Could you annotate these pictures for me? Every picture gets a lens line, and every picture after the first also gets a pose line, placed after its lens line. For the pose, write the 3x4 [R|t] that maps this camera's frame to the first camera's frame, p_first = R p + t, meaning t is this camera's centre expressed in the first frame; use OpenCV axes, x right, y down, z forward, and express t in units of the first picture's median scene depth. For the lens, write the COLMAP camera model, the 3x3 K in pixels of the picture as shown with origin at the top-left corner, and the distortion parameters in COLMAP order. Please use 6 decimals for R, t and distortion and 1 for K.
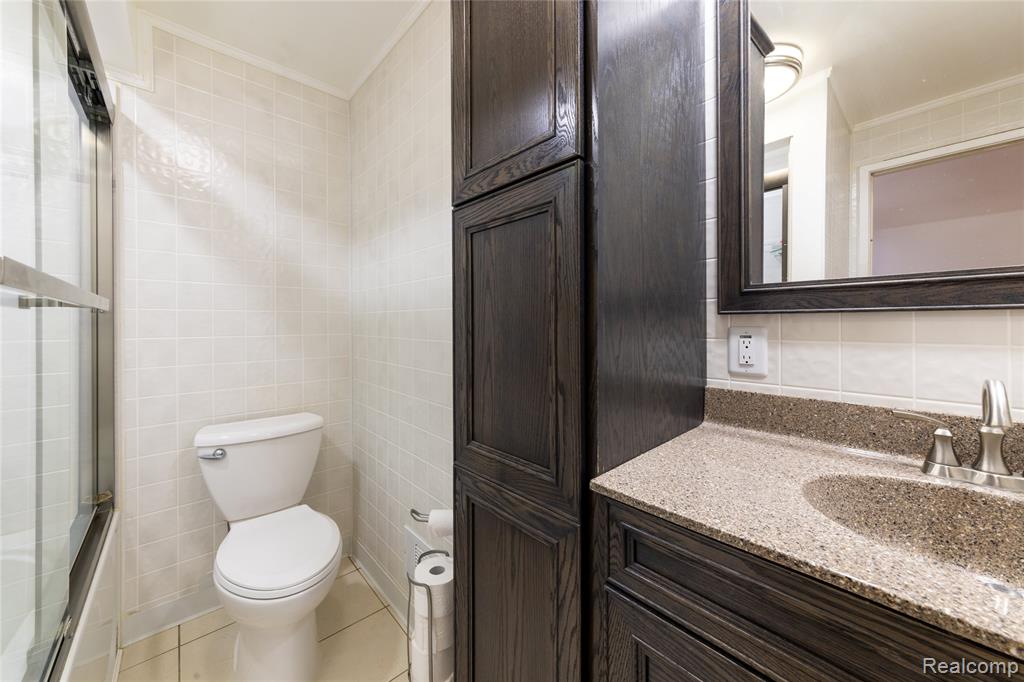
lens RADIAL K [[362.6, 0, 515.7], [0, 362.6, 330.9], [0, 0, 1]] dist [-0.000121, -0.000068]
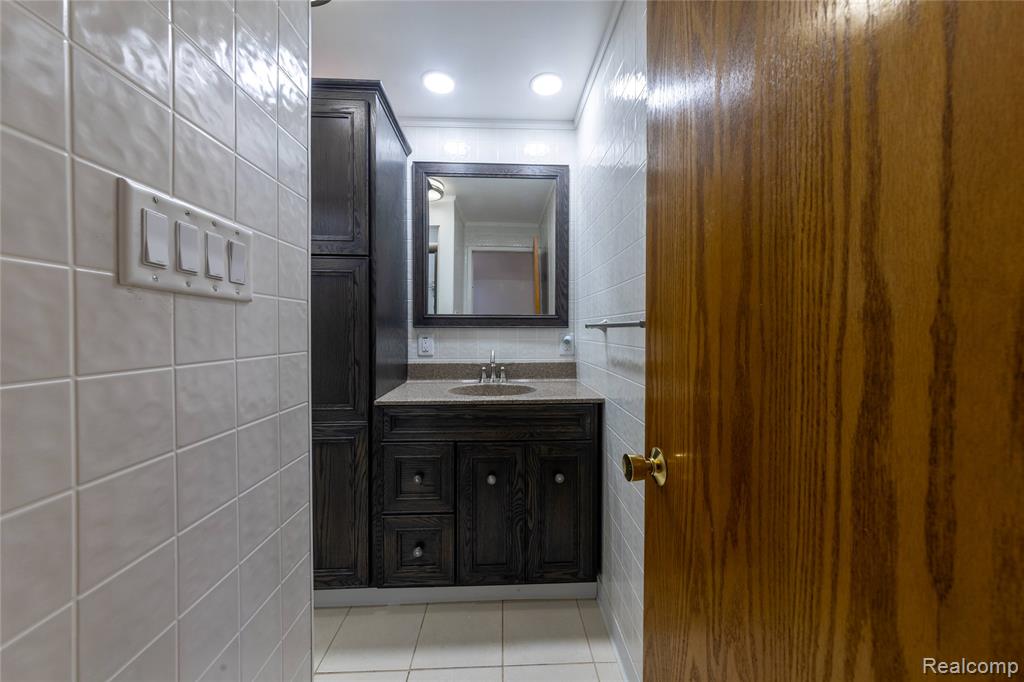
lens RADIAL K [[362.6, 0, 515.7], [0, 362.6, 330.9], [0, 0, 1]] dist [-0.000121, -0.000068]
pose [[0.639781, 0.008054, 0.768515, -0.735208], [0.004239, 0.999893, -0.014008, 0.006960], [-0.768546, 0.012220, 0.639678, -0.857830]]
